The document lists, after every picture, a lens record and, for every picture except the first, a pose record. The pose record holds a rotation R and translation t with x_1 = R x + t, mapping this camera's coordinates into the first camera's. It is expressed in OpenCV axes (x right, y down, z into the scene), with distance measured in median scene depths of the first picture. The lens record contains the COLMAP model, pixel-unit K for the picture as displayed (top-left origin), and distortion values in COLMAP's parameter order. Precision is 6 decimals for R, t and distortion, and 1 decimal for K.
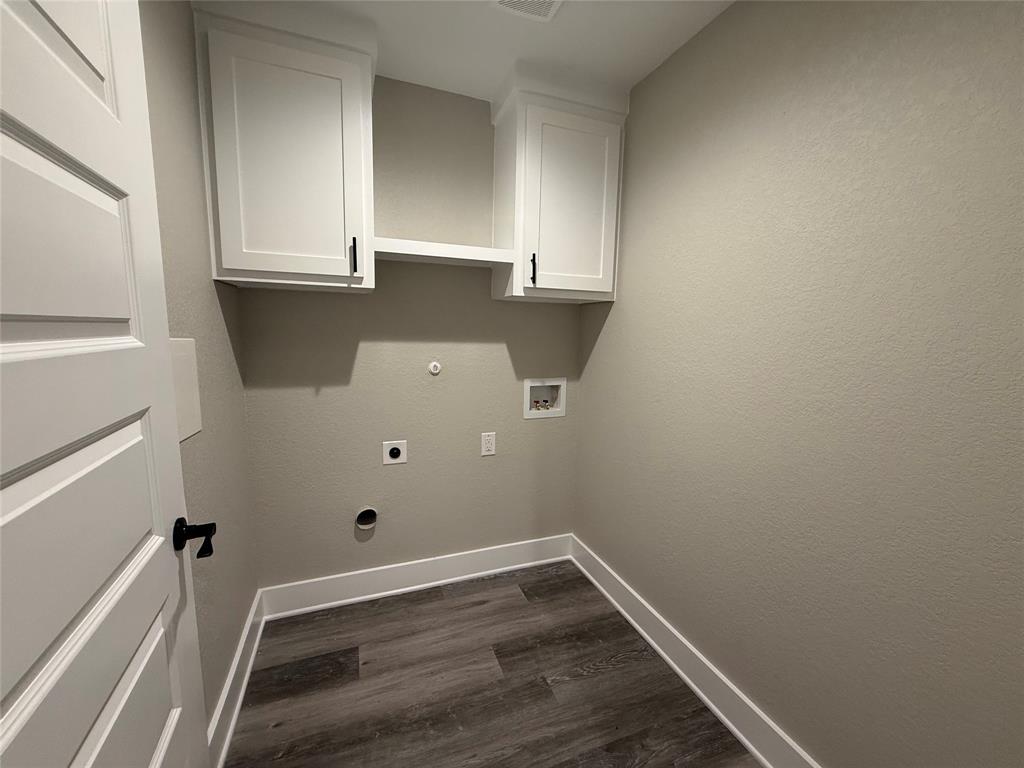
lens RADIAL K [[410.0, 0, 509.2], [0, 410.0, 382.8], [0, 0, 1]] dist [0.001657, -0.000961]
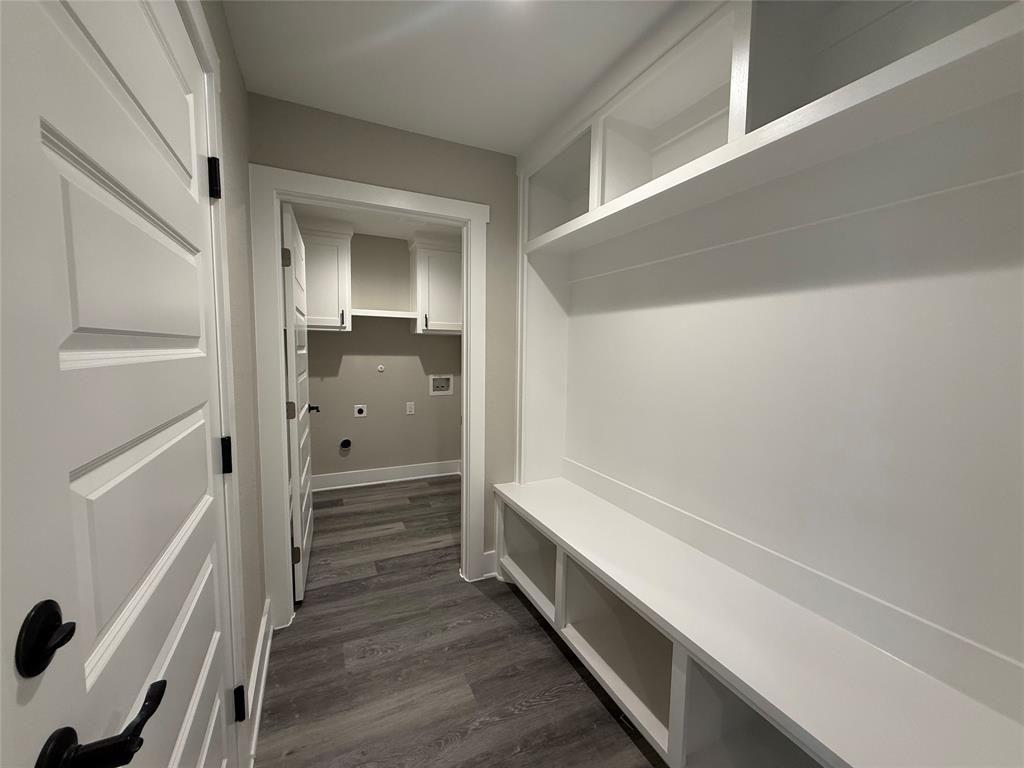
lens RADIAL K [[410.0, 0, 510.7], [0, 410.0, 381.7], [0, 0, 1]] dist [0.001657, -0.000961]
pose [[0.997325, -0.018396, 0.070737, 0.324463], [0.023175, 0.997460, -0.067349, 0.187387], [-0.069318, 0.068808, 0.995219, -1.092003]]
